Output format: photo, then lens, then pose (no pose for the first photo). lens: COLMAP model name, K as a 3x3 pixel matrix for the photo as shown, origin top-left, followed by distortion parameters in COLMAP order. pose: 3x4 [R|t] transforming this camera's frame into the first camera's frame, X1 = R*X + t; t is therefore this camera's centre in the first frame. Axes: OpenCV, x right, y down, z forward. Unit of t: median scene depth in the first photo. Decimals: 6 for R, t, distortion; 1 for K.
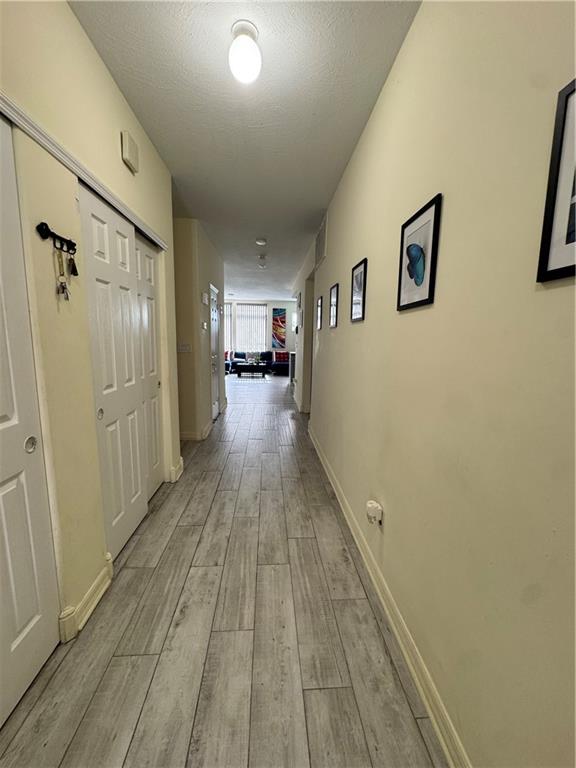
lens RADIAL K [[306.8, 0, 287.6], [0, 306.8, 383.1], [0, 0, 1]] dist [-0.009245, -0.000104]
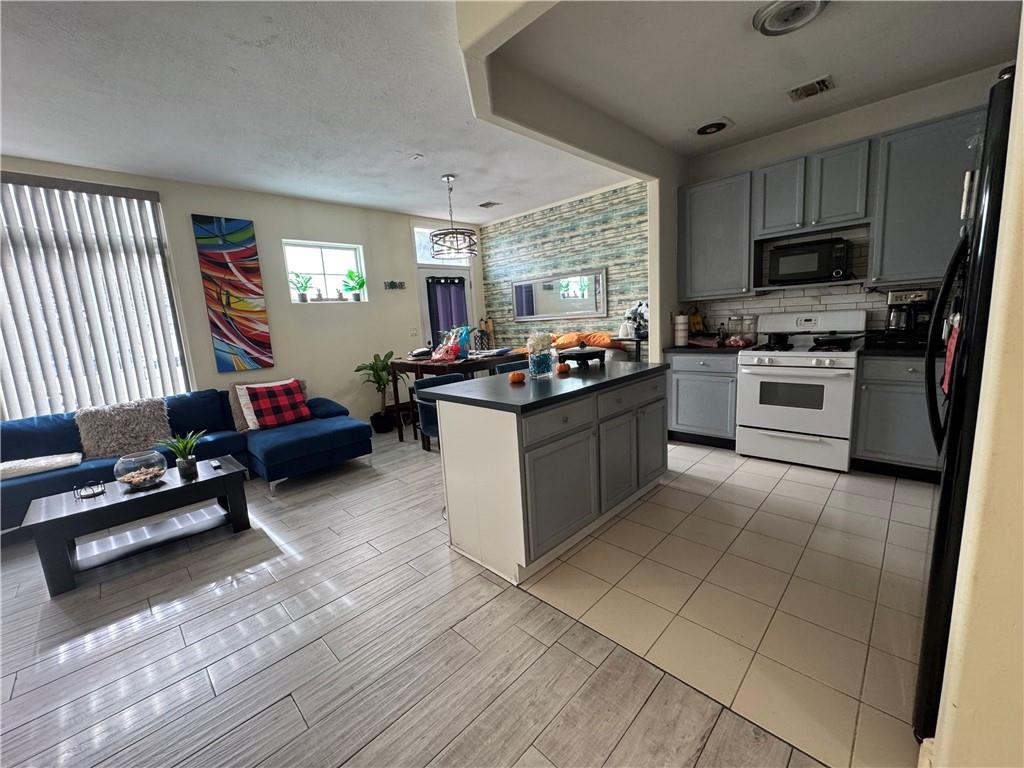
lens RADIAL K [[409.1, 0, 514.3], [0, 409.1, 386.7], [0, 0, 1]] dist [-0.009245, -0.000104]
pose [[0.741425, -0.172919, 0.648373, -0.090375], [0.168087, 0.983282, 0.070027, -0.088246], [-0.649642, 0.057063, 0.758095, 0.595016]]
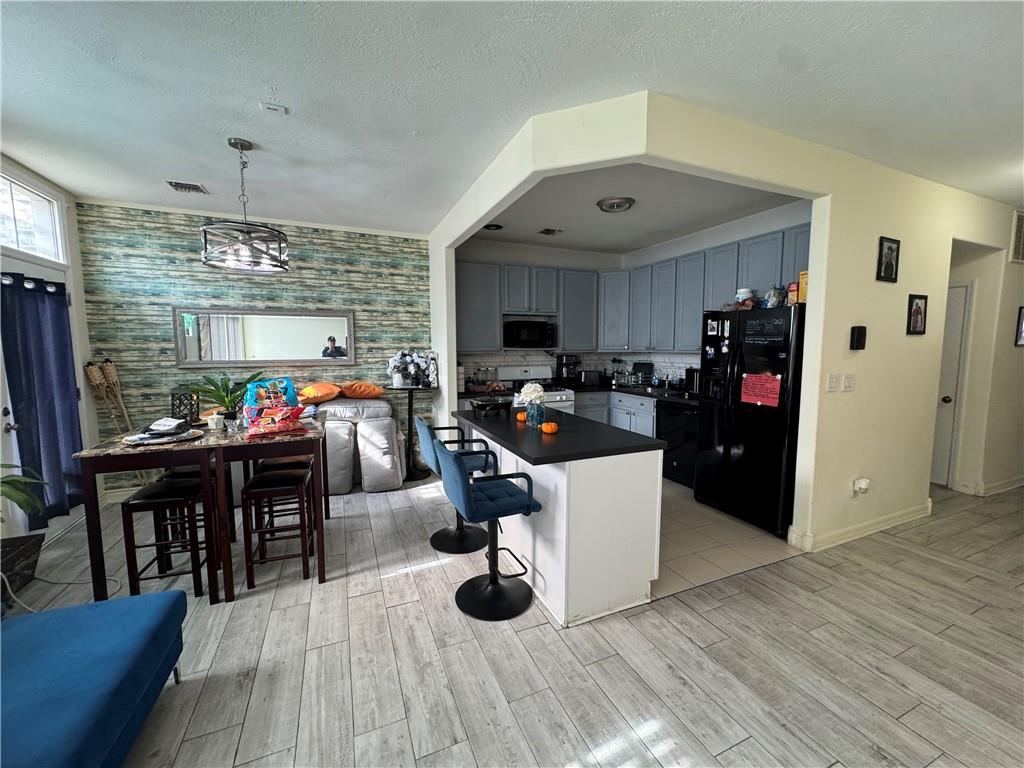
lens RADIAL K [[409.1, 0, 514.2], [0, 409.1, 383.6], [0, 0, 1]] dist [-0.009245, -0.000104]
pose [[-0.344562, -0.101152, 0.933298, -0.144901], [0.126980, 0.980019, 0.153095, -0.137089], [-0.930136, 0.171261, -0.324833, 0.842428]]
